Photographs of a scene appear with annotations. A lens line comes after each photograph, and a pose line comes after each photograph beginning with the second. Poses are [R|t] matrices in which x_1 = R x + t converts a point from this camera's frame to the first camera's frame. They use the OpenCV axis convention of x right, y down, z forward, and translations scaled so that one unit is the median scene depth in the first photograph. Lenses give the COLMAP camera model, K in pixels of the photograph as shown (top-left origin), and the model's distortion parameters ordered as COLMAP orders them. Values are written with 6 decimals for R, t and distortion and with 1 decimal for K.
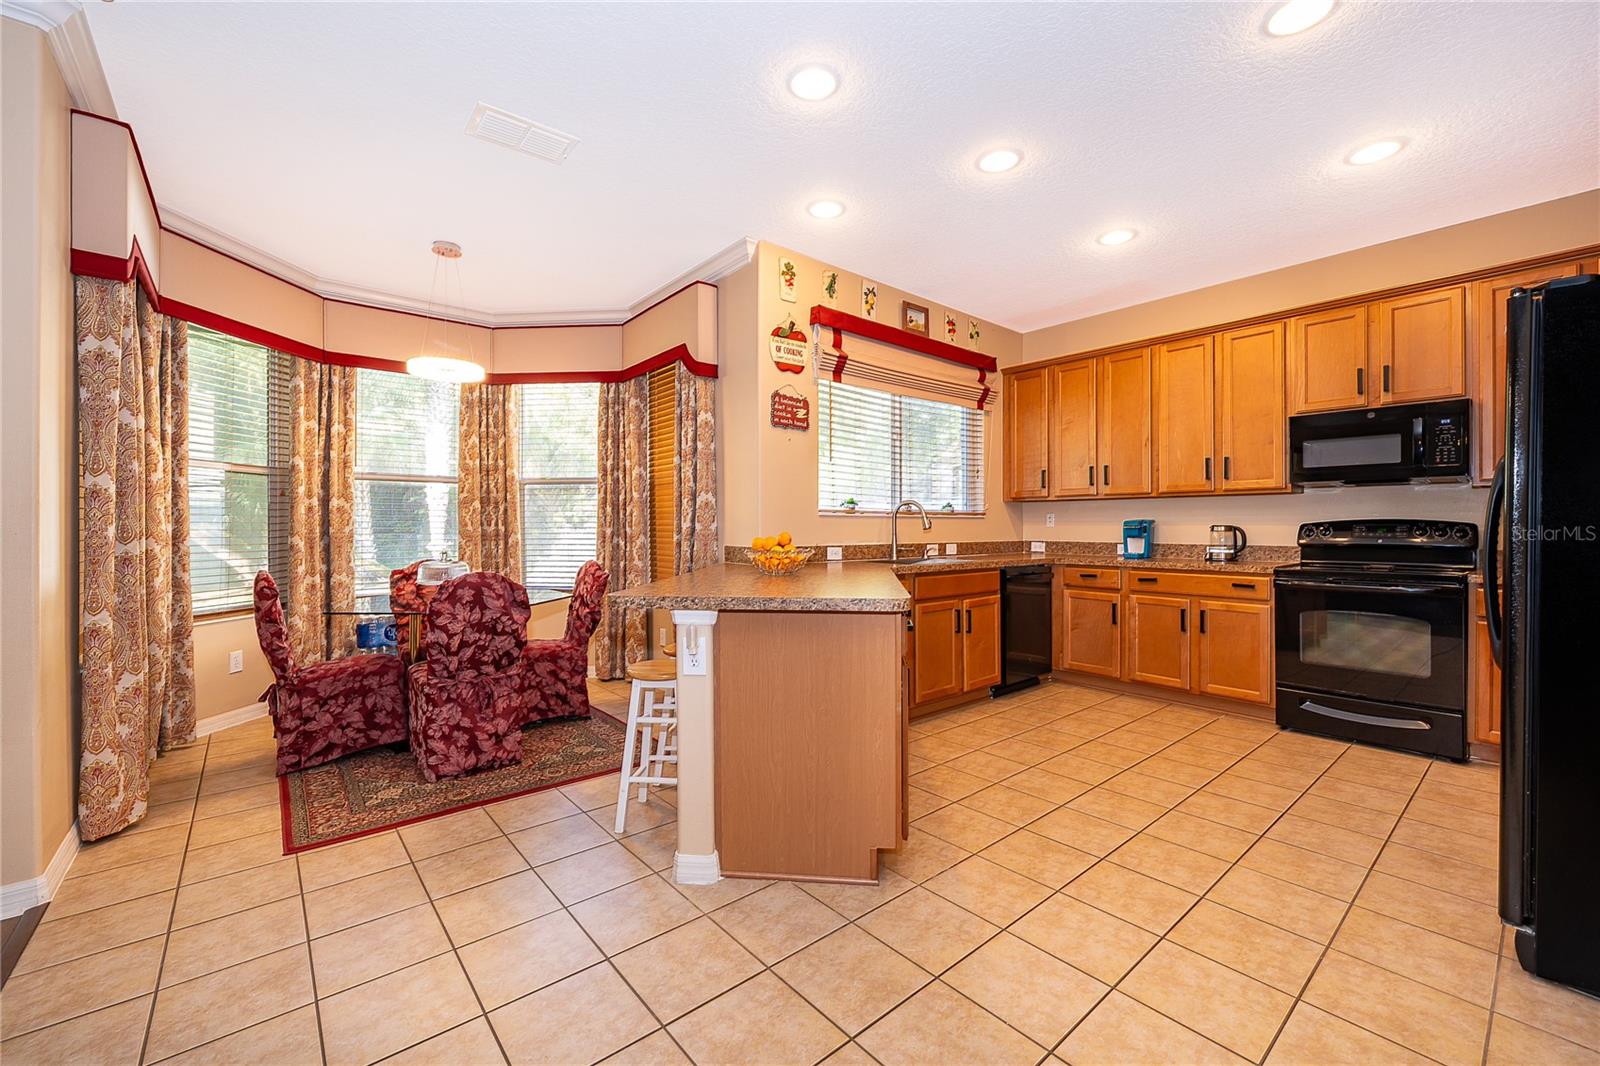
lens RADIAL K [[644.7, 0, 794.1], [0, 644.7, 525.1], [0, 0, 1]] dist [-0.001452, -0.000384]
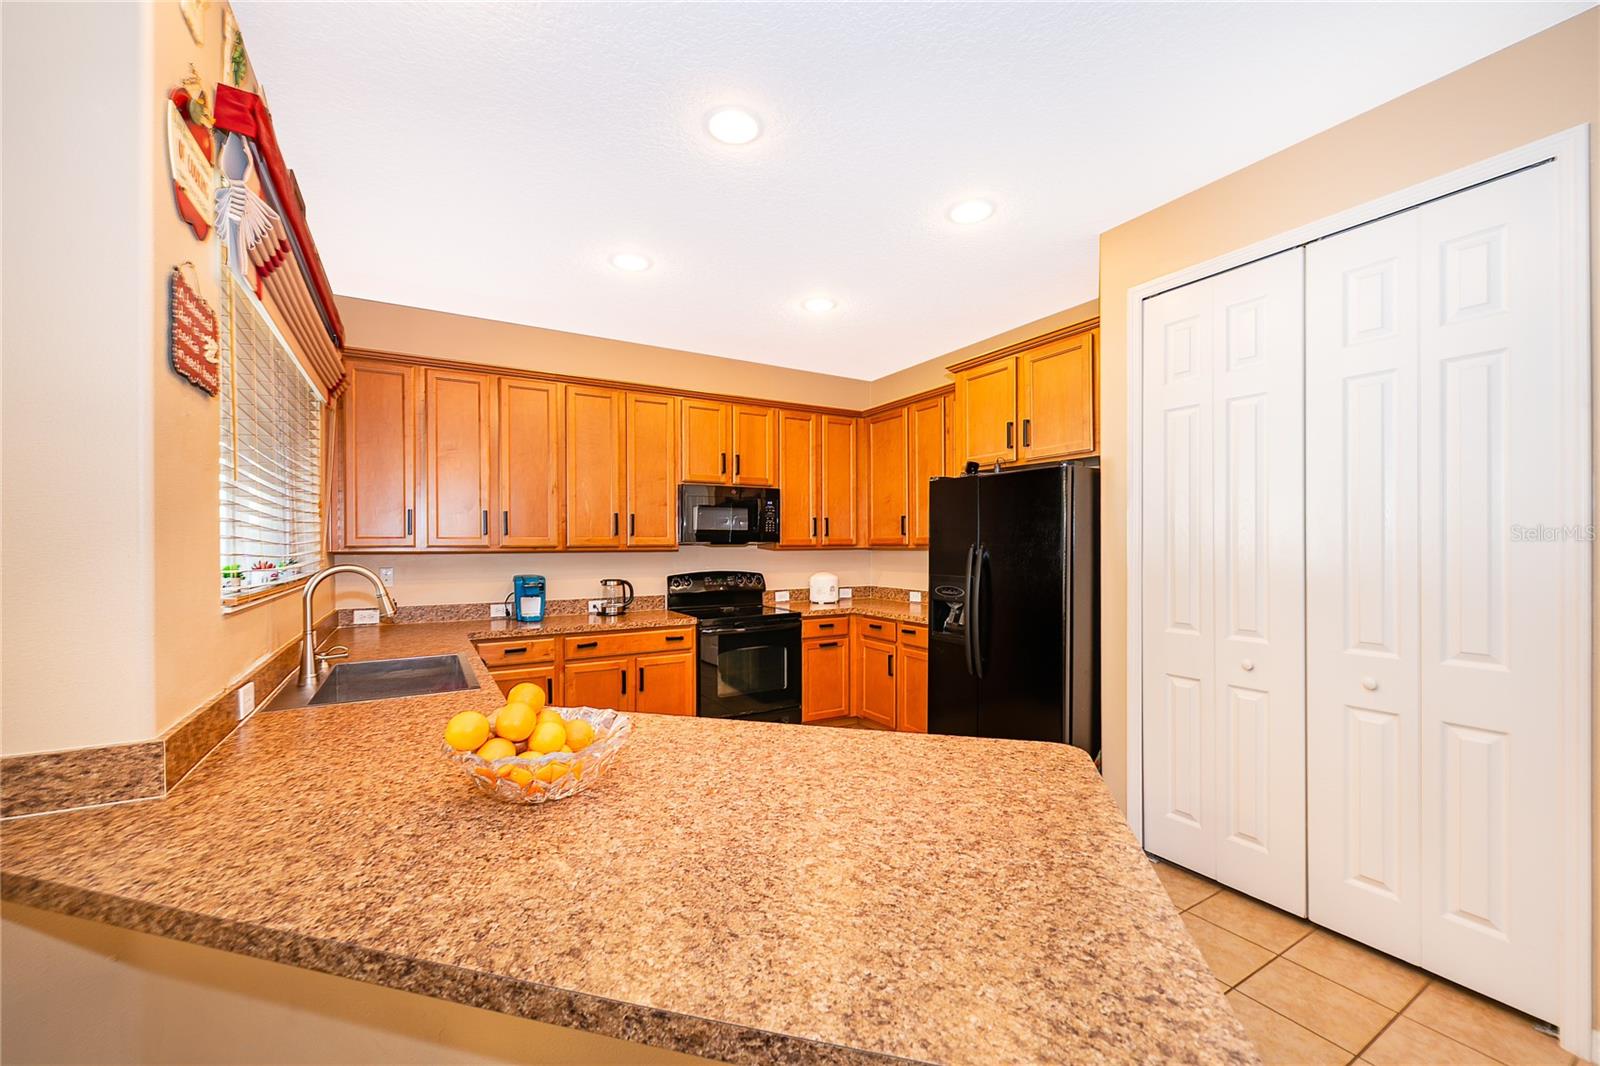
lens RADIAL K [[637.0, 0, 798.3], [0, 637.0, 543.2], [0, 0, 1]] dist [-0.001088, -0.000316]
pose [[0.156467, 0.001050, 0.987683, -0.296645], [0.002559, 0.999996, -0.001469, -0.058066], [-0.987680, 0.002757, 0.156464, 0.592635]]
